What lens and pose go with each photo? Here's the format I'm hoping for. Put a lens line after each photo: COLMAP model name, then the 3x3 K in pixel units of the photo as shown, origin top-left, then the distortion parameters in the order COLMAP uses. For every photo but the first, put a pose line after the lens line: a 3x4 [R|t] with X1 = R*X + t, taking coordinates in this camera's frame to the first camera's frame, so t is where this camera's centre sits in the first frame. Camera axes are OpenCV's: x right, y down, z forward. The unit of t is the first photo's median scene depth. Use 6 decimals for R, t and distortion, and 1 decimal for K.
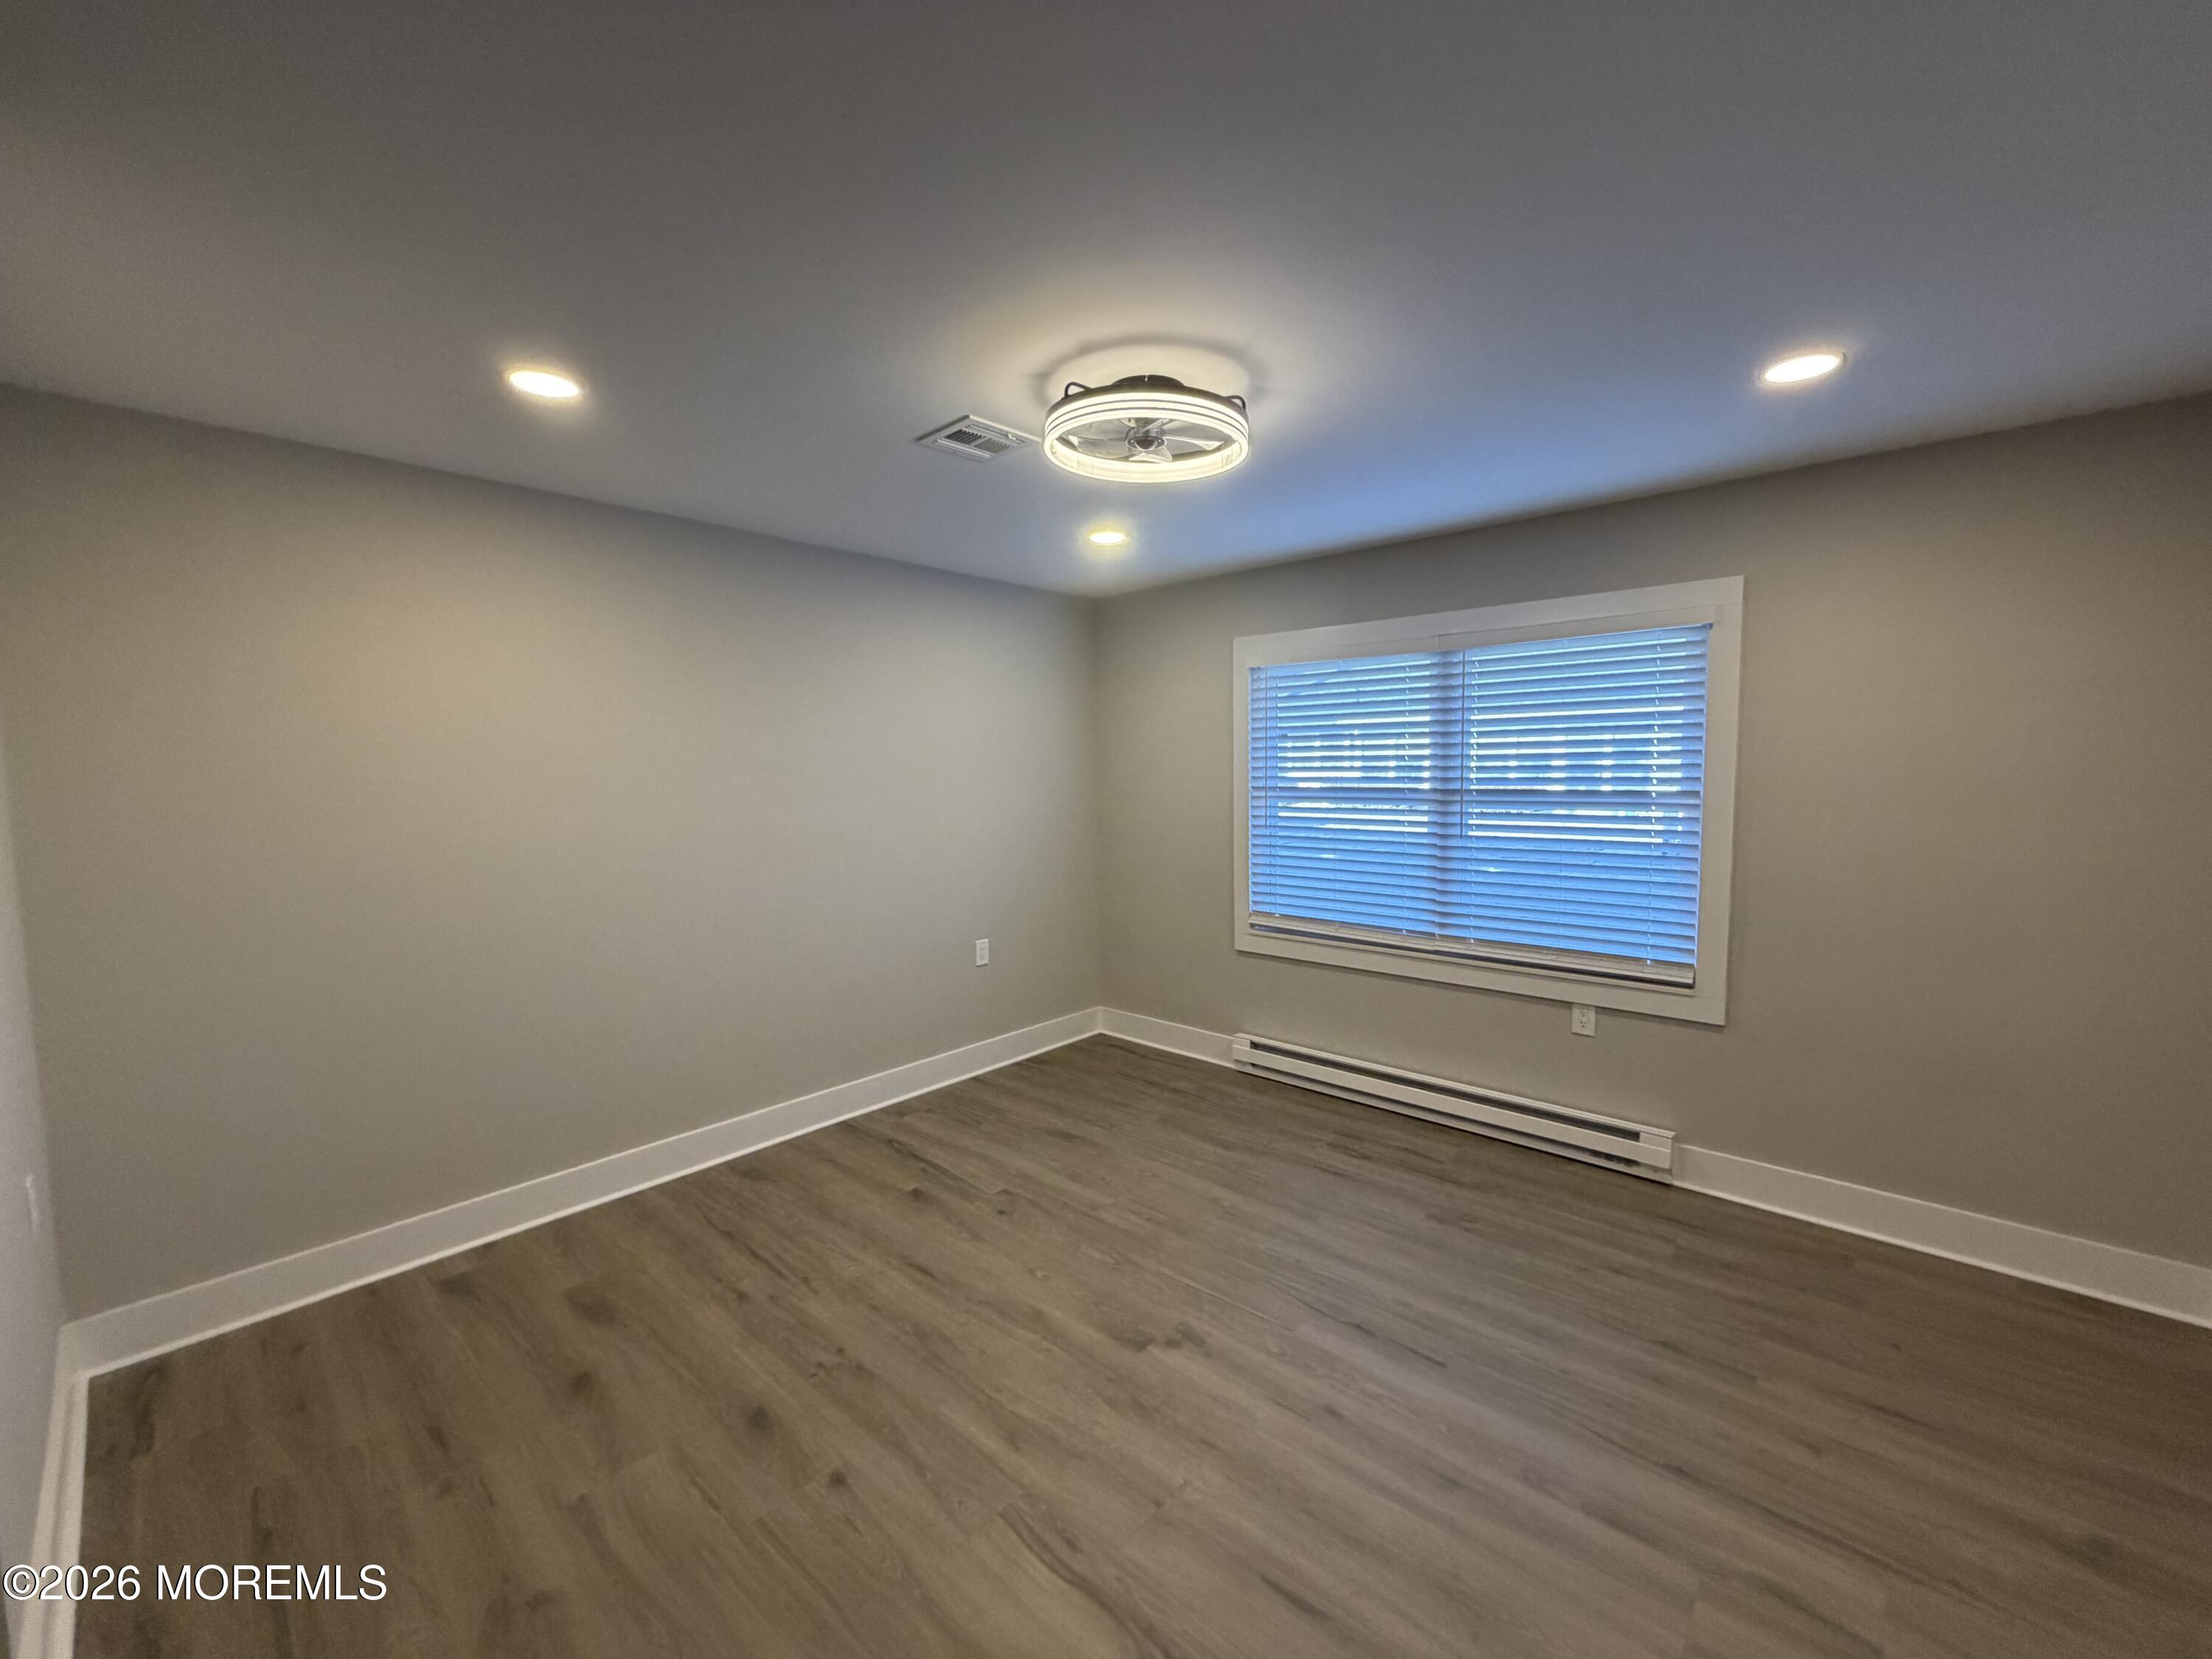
lens RADIAL K [[876.2, 0, 1100.9], [0, 876.2, 835.7], [0, 0, 1]] dist [-0.000075, -0.000727]
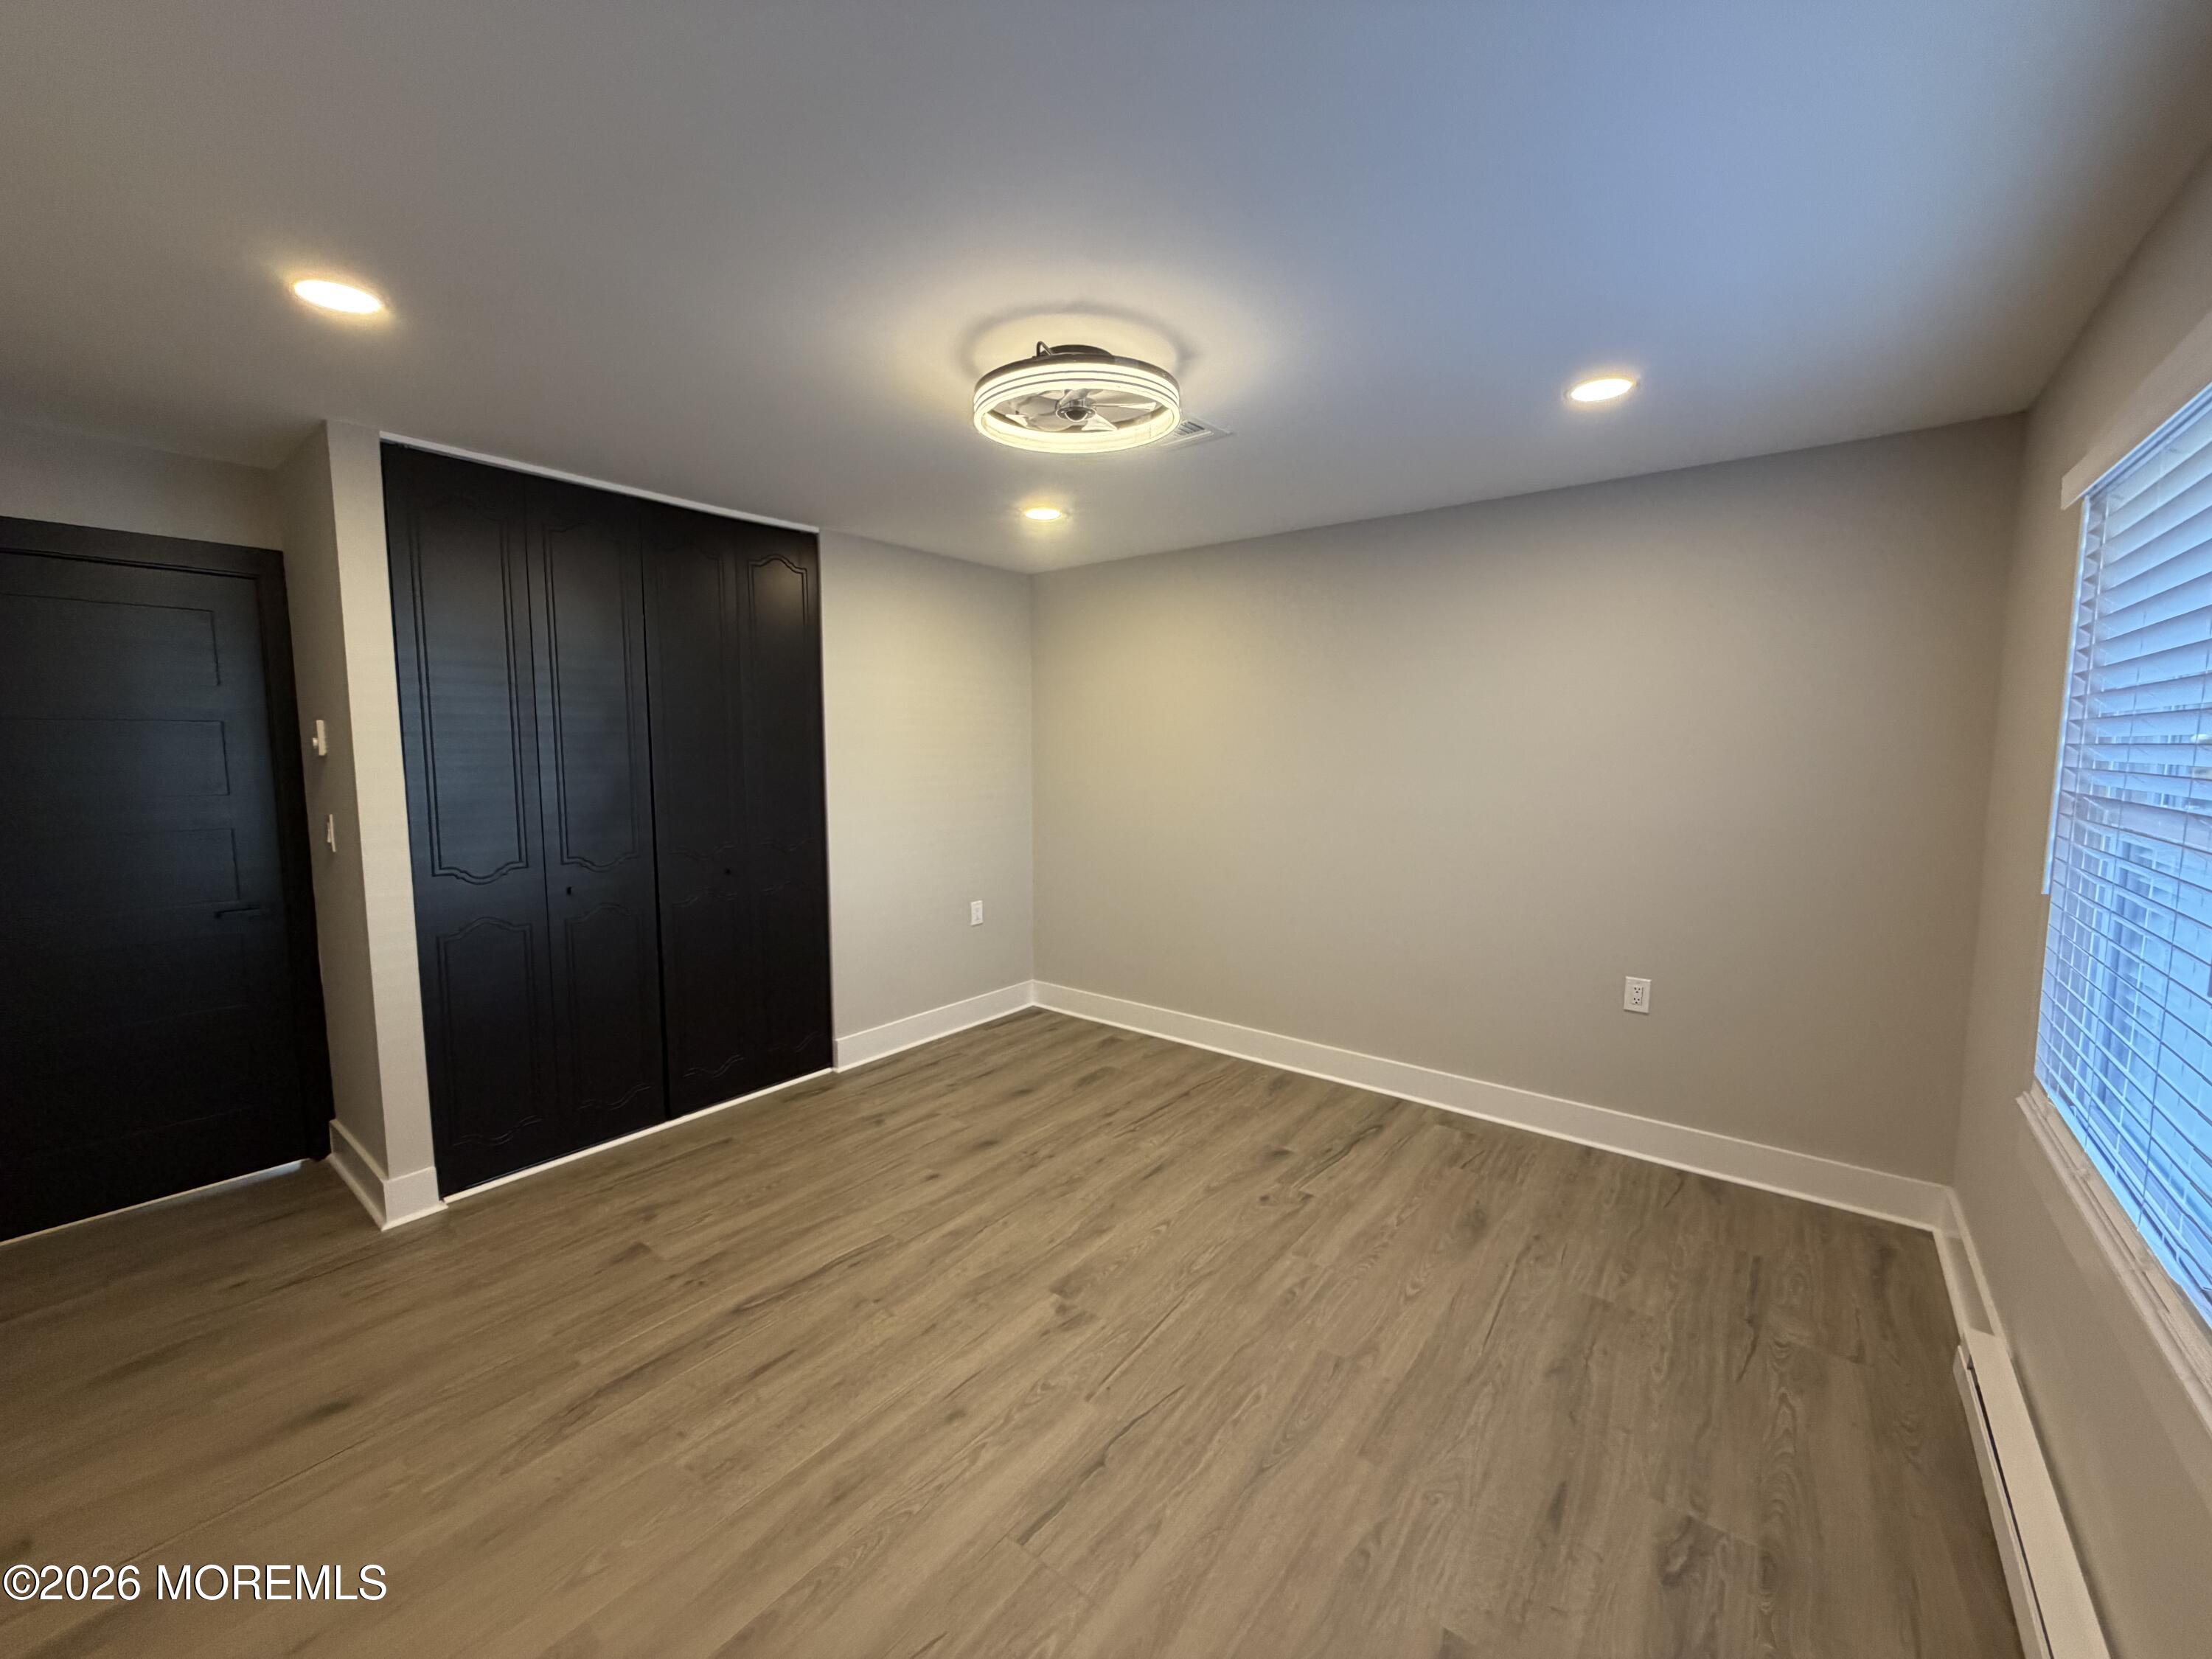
lens RADIAL K [[876.2, 0, 1100.9], [0, 876.2, 835.7], [0, 0, 1]] dist [-0.000075, -0.000727]
pose [[0.073434, 0.114744, -0.990677, 0.818437], [-0.084387, 0.990512, 0.108469, -0.059845], [0.993723, 0.075635, 0.082421, 0.736500]]
